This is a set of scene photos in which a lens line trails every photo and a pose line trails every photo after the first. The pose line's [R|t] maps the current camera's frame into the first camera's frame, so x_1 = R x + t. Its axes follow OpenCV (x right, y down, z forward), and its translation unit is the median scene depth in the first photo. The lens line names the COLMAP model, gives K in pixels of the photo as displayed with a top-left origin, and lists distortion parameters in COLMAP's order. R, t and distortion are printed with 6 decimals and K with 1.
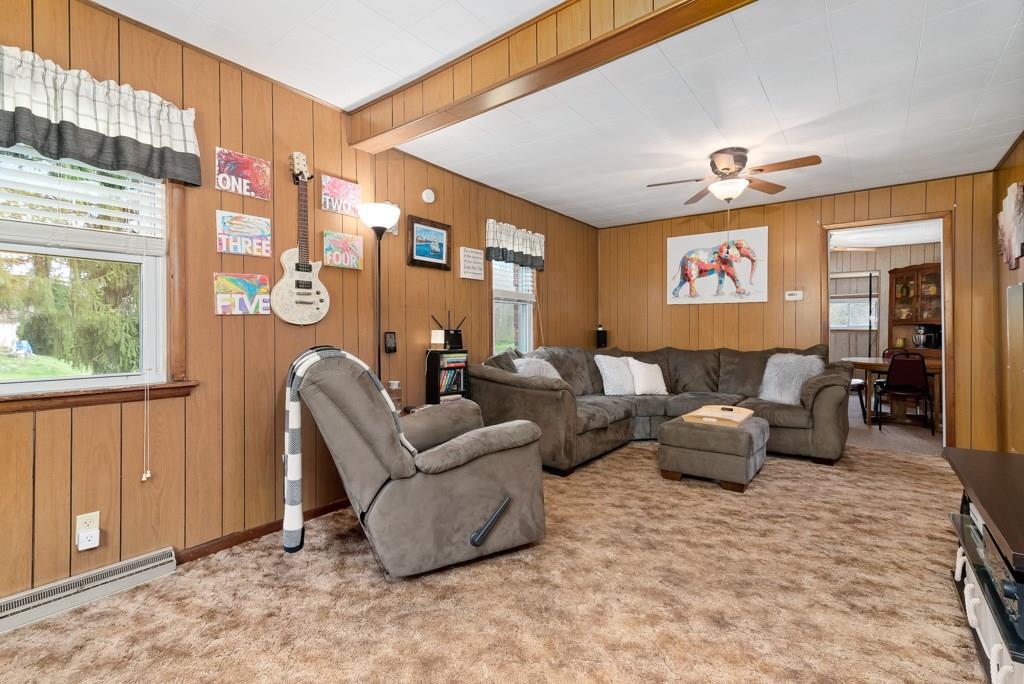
lens RADIAL K [[464.9, 0, 509.8], [0, 464.9, 335.9], [0, 0, 1]] dist [0.026316, -0.000327]
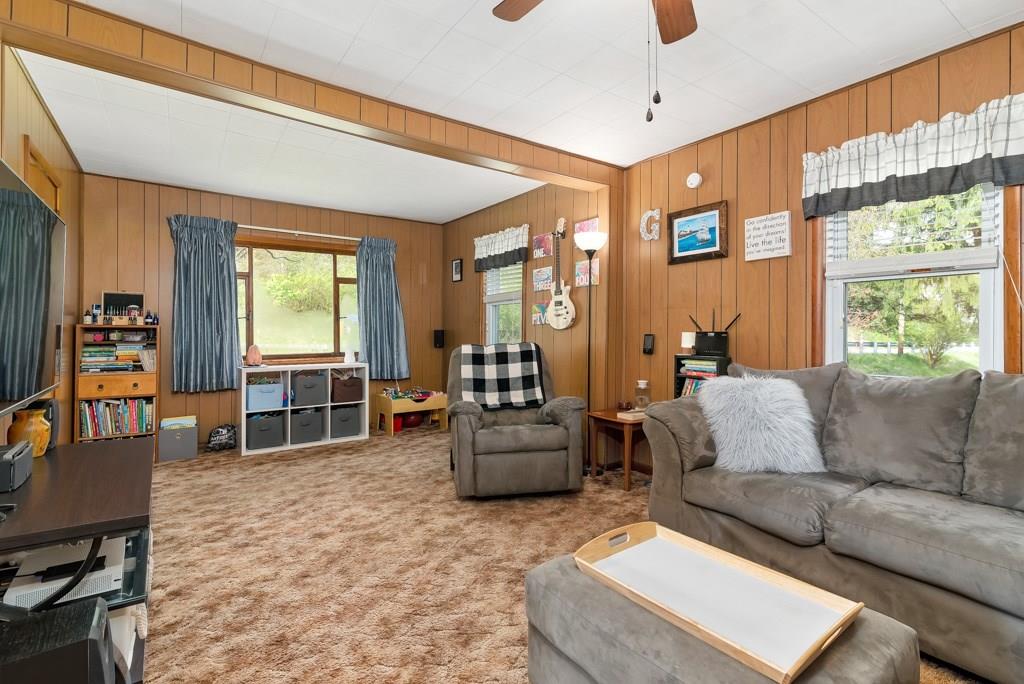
lens RADIAL K [[464.9, 0, 509.8], [0, 464.9, 335.9], [0, 0, 1]] dist [0.026316, -0.000327]
pose [[-0.277795, 0.002380, -0.960638, 1.133305], [-0.013398, 0.999890, 0.006352, -0.009747], [0.960547, 0.014635, -0.277732, 1.336708]]
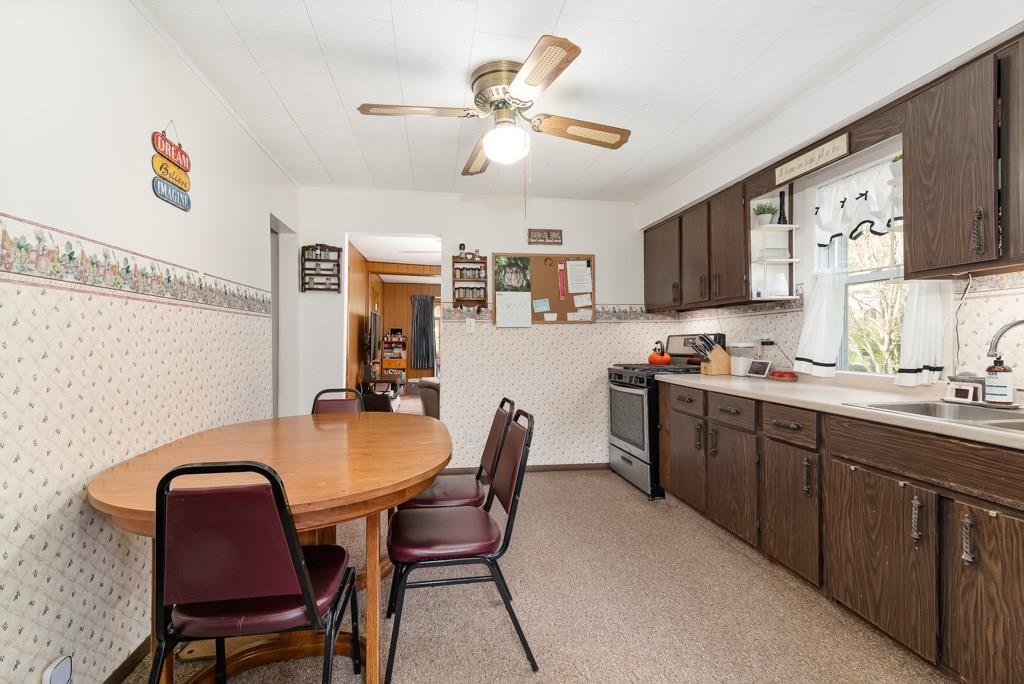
lens RADIAL K [[466.4, 0, 513.5], [0, 466.4, 344.3], [0, 0, 1]] dist [0.026292, -0.000126]
pose [[-0.659935, 0.003492, -0.751315, 3.779476], [-0.007348, 0.999911, 0.011102, -0.077930], [0.751287, 0.012848, -0.659851, 5.179411]]
